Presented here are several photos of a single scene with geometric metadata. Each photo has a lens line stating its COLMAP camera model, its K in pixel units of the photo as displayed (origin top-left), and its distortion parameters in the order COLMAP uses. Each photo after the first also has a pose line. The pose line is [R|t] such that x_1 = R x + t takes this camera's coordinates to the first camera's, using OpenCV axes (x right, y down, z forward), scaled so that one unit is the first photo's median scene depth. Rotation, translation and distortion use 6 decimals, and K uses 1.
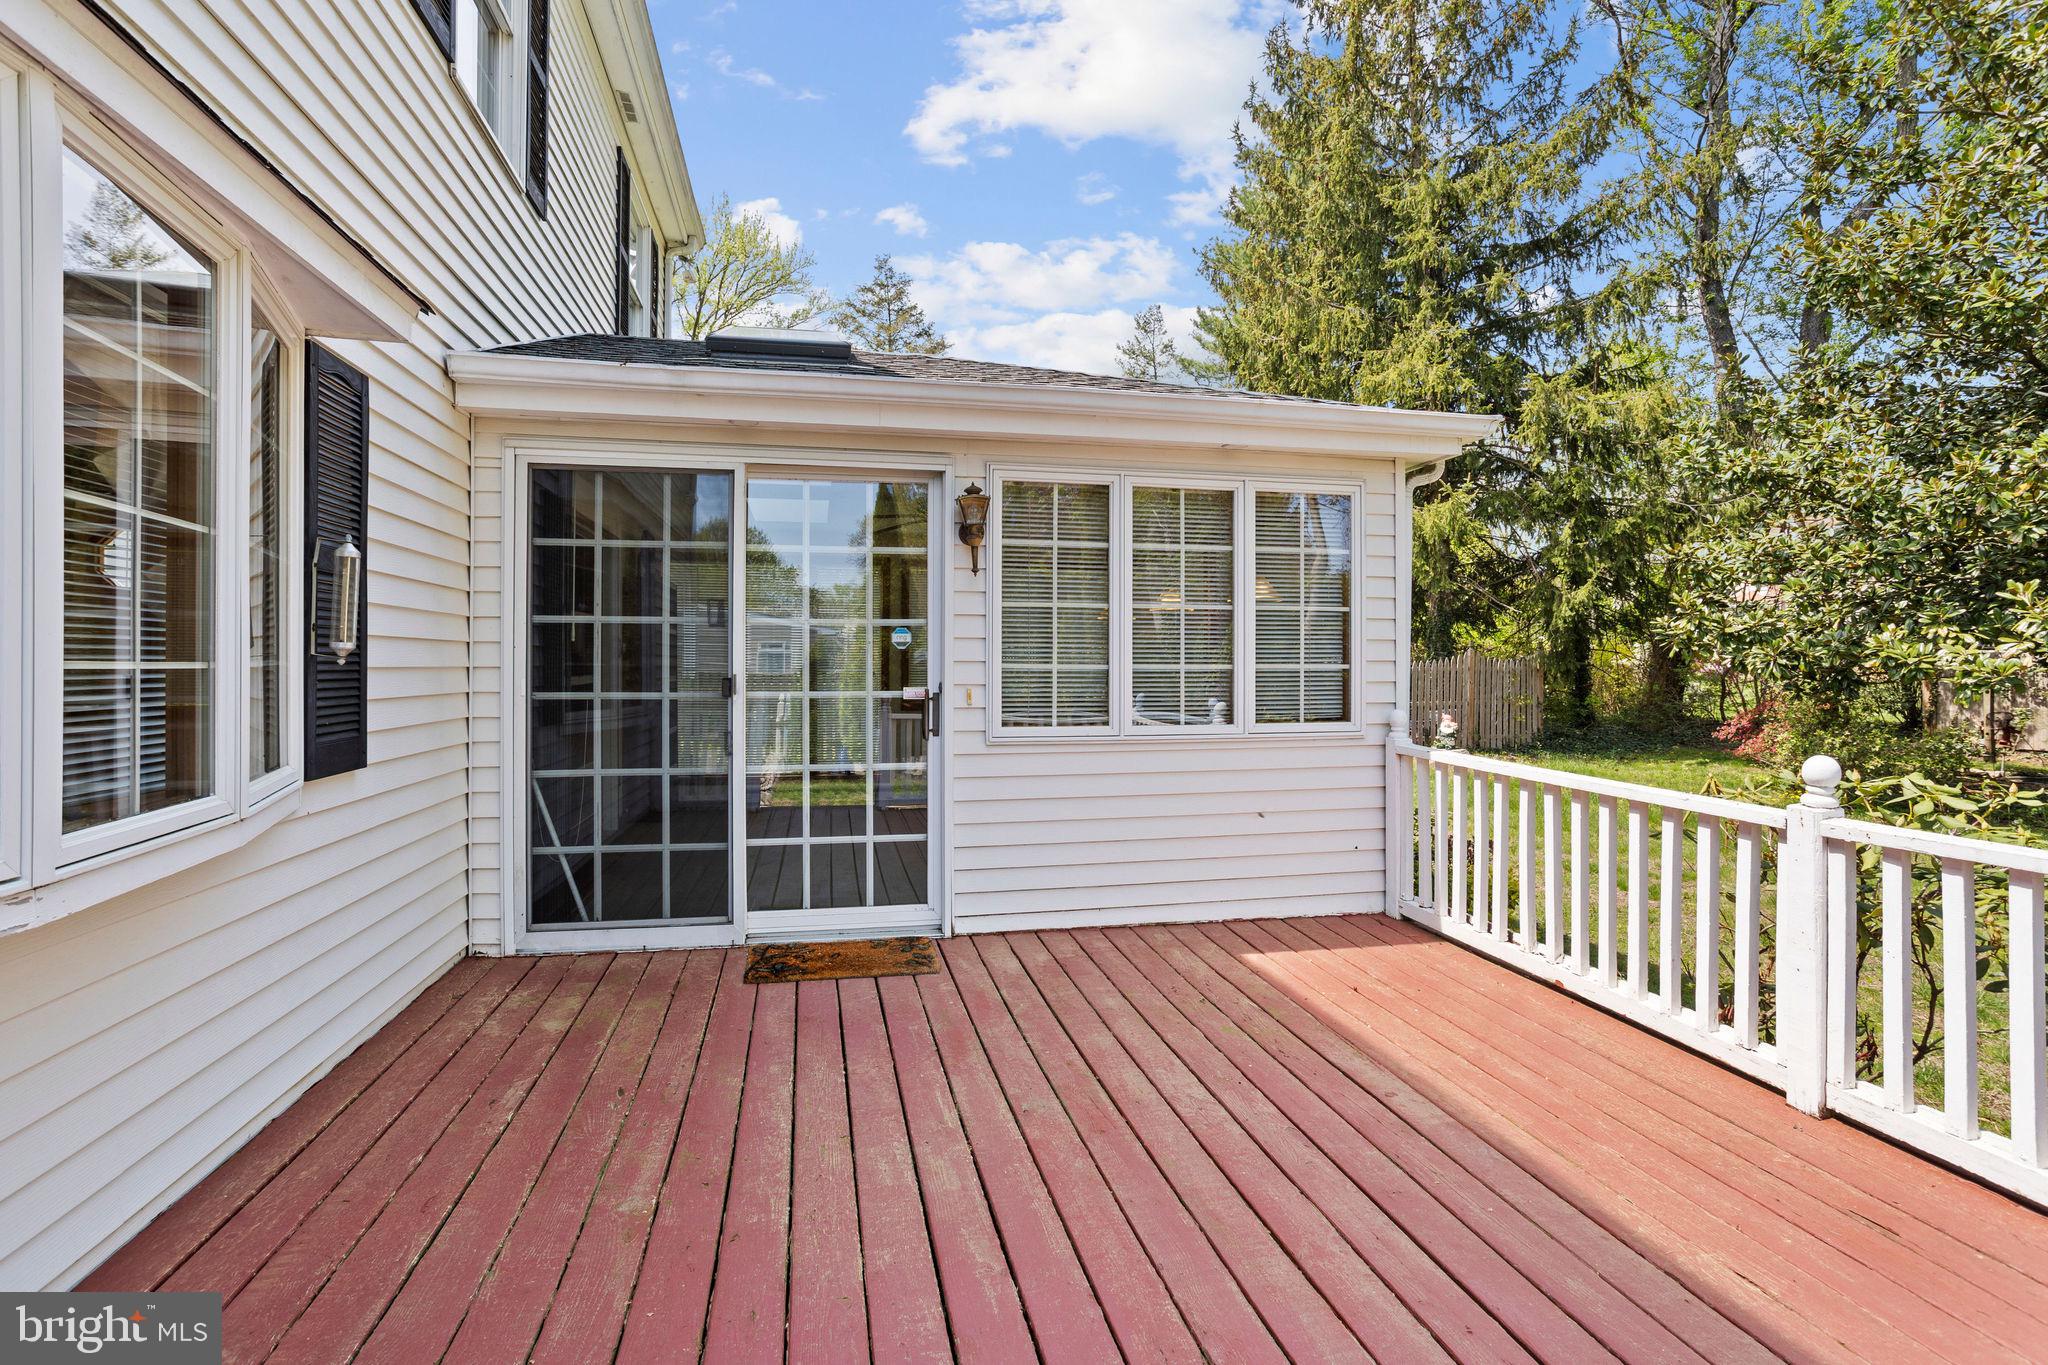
lens RADIAL K [[983.6, 0, 1018.3], [0, 983.6, 666.0], [0, 0, 1]] dist [-0.004053, 0.000925]
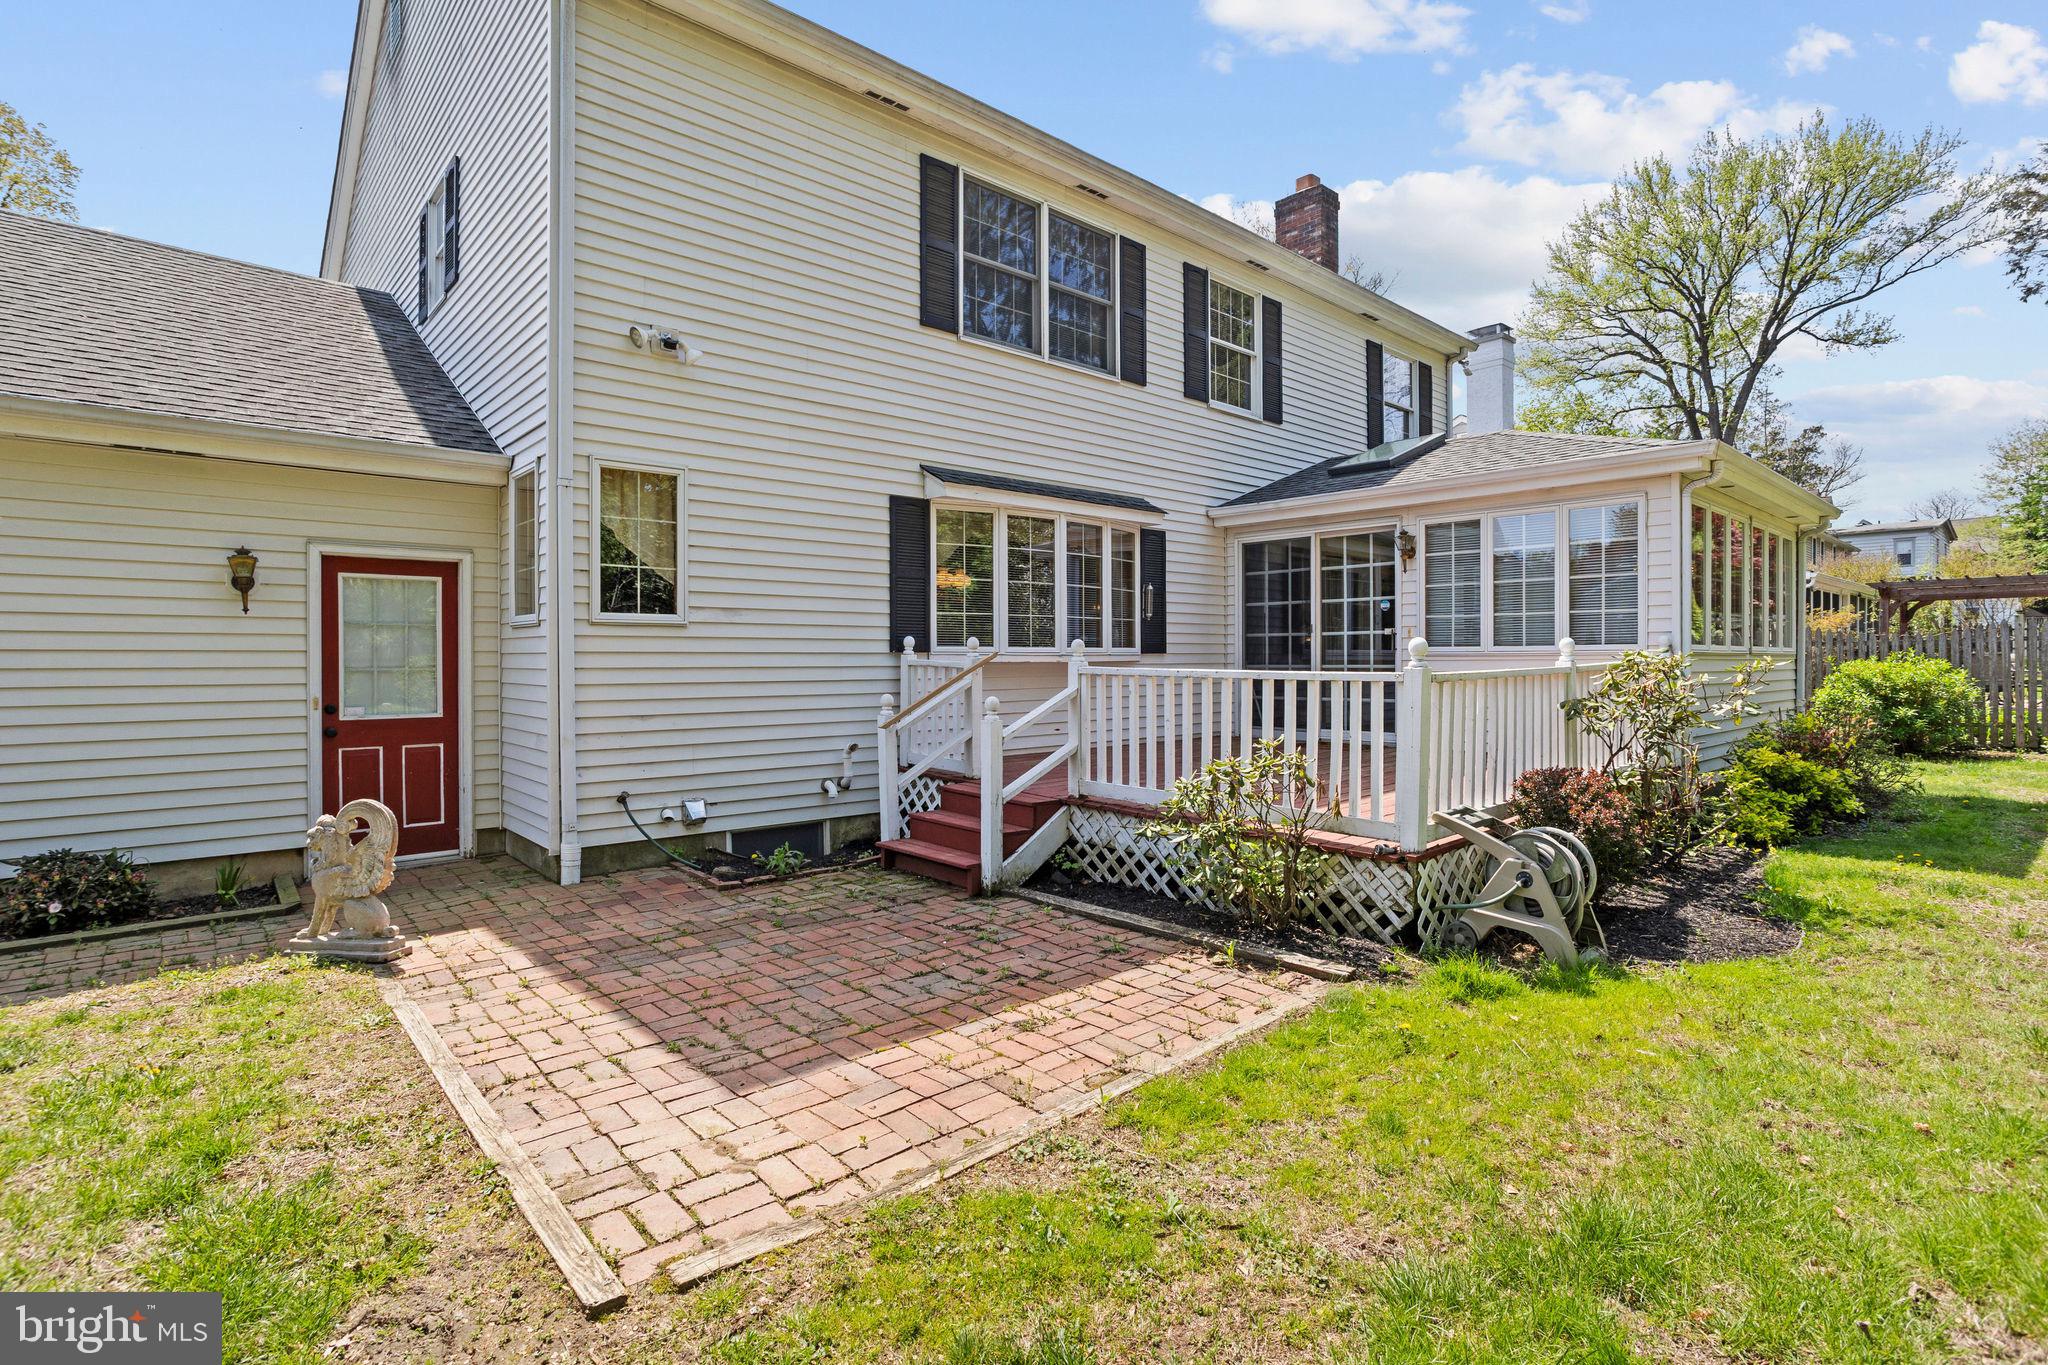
lens RADIAL K [[983.6, 0, 1016.6], [0, 983.6, 677.3], [0, 0, 1]] dist [-0.004053, 0.000925]
pose [[0.497168, 0.013042, -0.867556, 2.068857], [0.001670, 0.999871, 0.015987, 0.144981], [0.867653, -0.009397, 0.497082, -1.126044]]
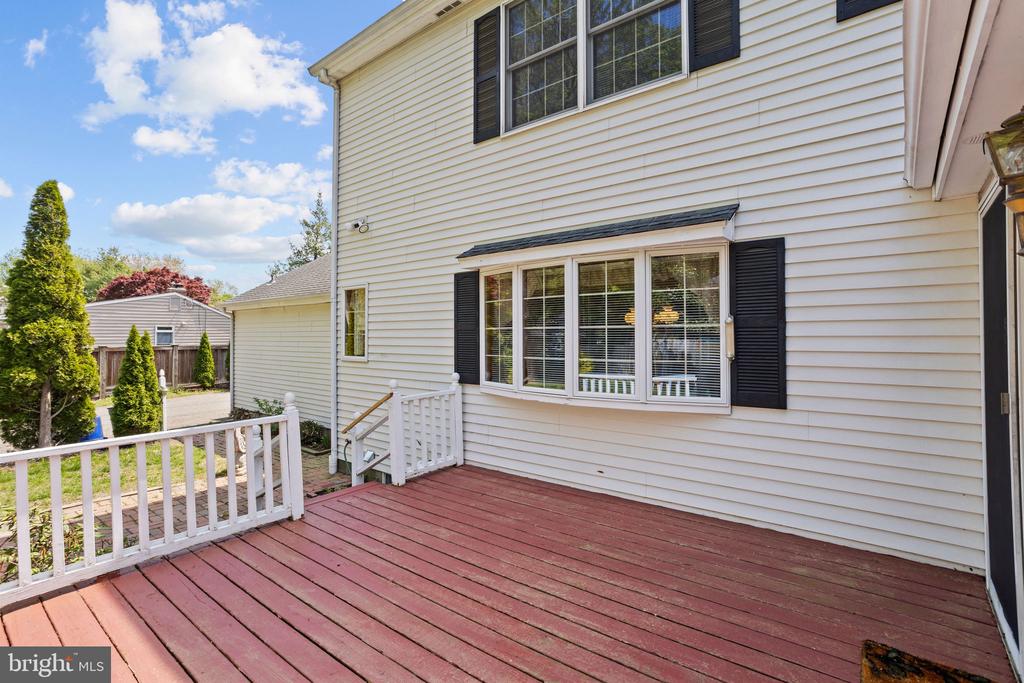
lens RADIAL K [[491.8, 0, 502.2], [0, 491.8, 331.6], [0, 0, 1]] dist [-0.004053, 0.000925]
pose [[-0.773112, -0.004766, -0.634252, 0.606839], [0.000217, 0.999970, -0.007779, -0.071555], [0.634270, -0.006151, -0.773088, 1.603851]]
